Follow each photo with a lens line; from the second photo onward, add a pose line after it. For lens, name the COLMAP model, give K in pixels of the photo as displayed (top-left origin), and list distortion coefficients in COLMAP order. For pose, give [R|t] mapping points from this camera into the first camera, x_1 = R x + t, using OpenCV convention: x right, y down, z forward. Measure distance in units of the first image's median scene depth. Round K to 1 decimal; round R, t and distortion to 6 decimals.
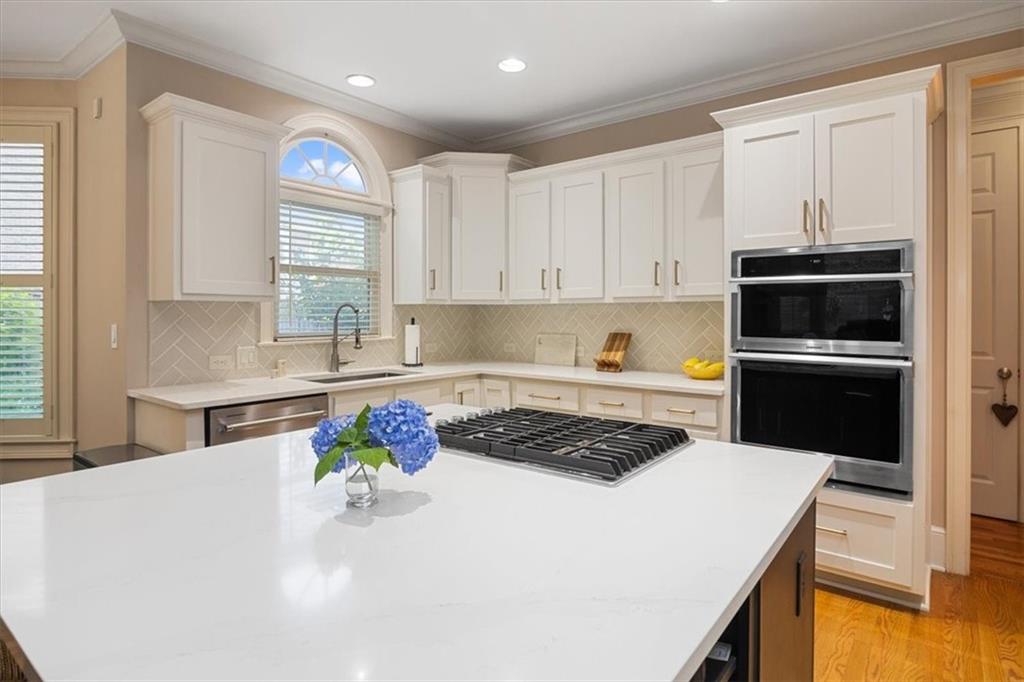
lens RADIAL K [[546.0, 0, 509.4], [0, 546.0, 309.7], [0, 0, 1]] dist [-0.001964, -0.000587]
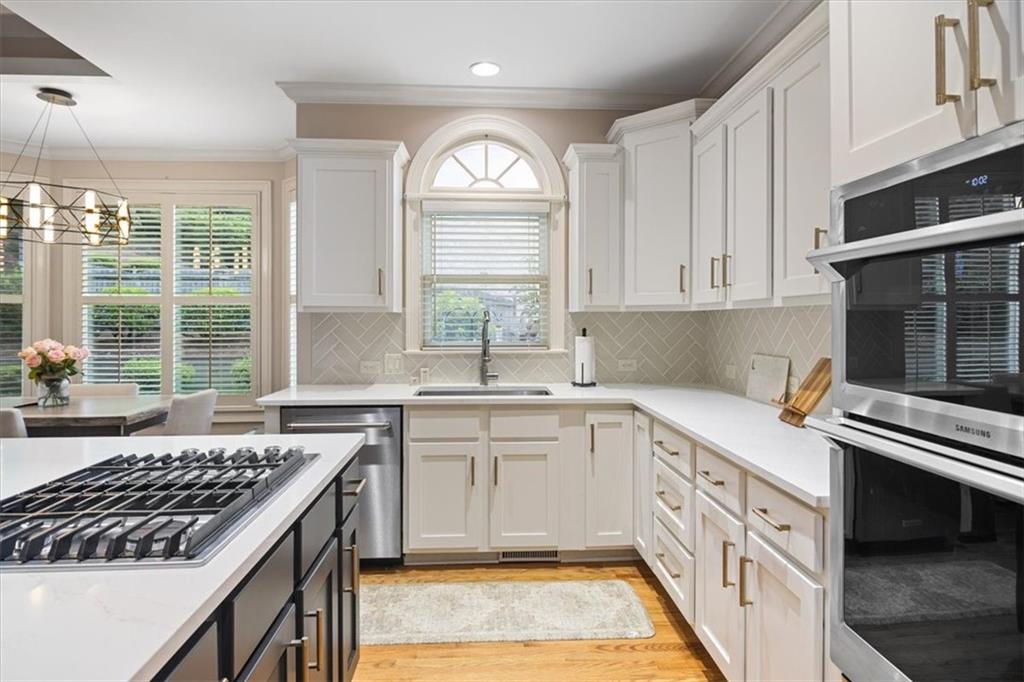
lens RADIAL K [[562.2, 0, 512.2], [0, 562.2, 317.8], [0, 0, 1]] dist [0.000143, -0.002473]
pose [[0.674250, -0.003275, -0.738496, 0.414285], [0.005702, 0.999983, 0.000771, -0.002664], [0.738481, -0.004731, 0.674257, 0.360542]]
